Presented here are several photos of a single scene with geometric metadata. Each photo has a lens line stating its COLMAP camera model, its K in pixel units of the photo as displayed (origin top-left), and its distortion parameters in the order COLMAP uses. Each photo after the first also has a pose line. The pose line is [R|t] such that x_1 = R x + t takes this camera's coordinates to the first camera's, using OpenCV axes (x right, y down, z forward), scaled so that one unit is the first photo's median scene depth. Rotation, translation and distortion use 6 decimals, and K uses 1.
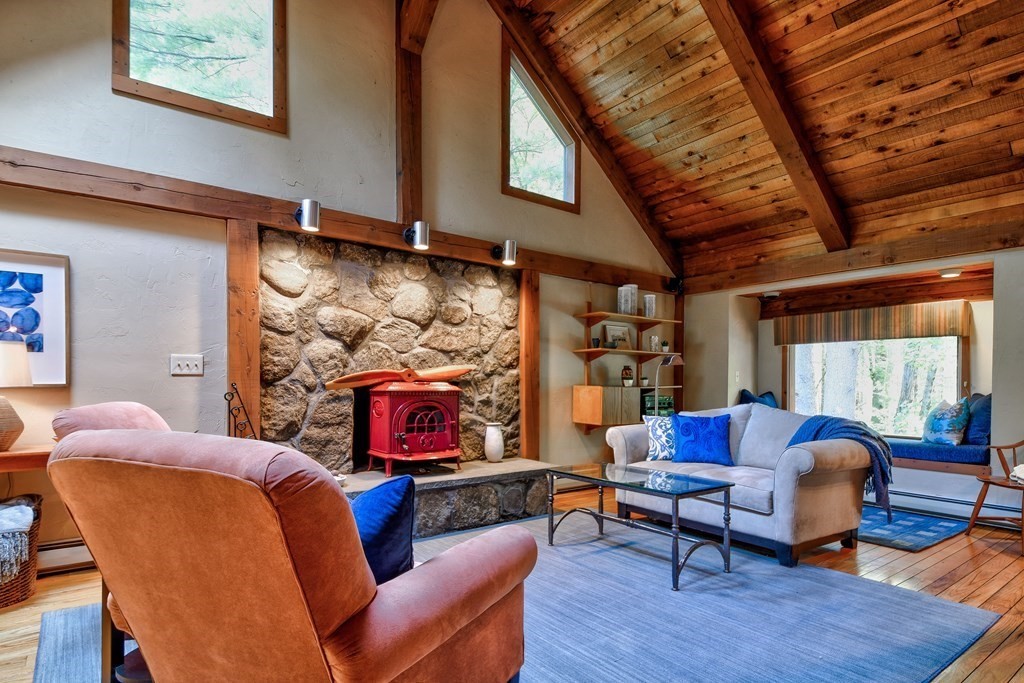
lens RADIAL K [[550.1, 0, 515.3], [0, 550.1, 391.9], [0, 0, 1]] dist [0.052235, -0.043617]
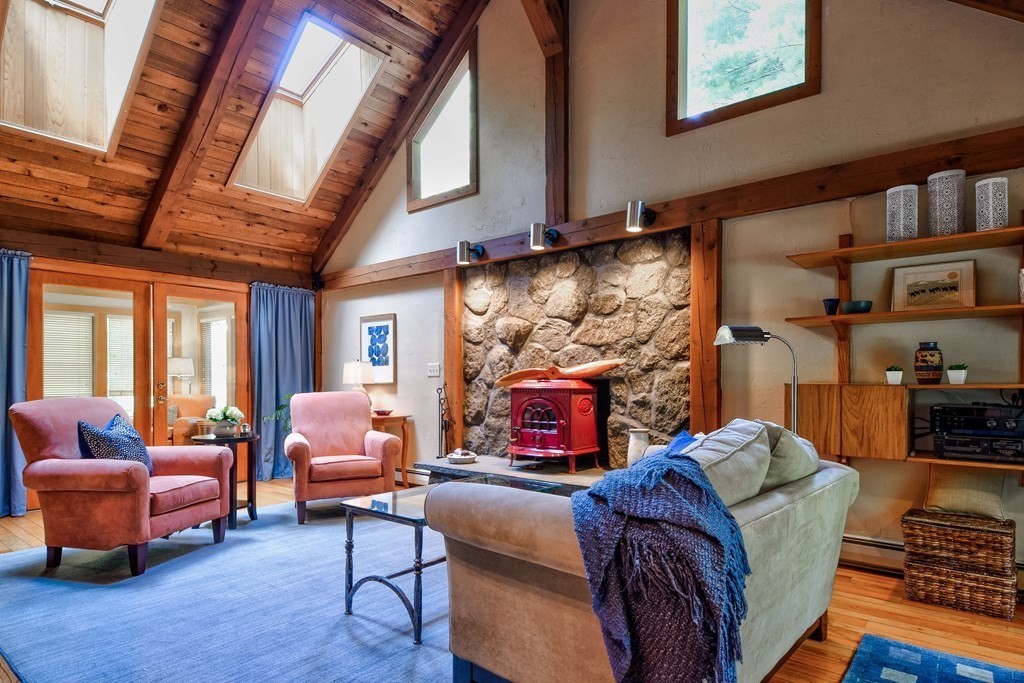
lens RADIAL K [[587.6, 0, 510.6], [0, 587.6, 380.6], [0, 0, 1]] dist [0.063220, -0.056922]
pose [[0.208081, 0.000537, -0.978111, 0.817038], [-0.004517, 0.999990, -0.000412, -0.014761], [0.978101, 0.004504, 0.208081, 0.667206]]
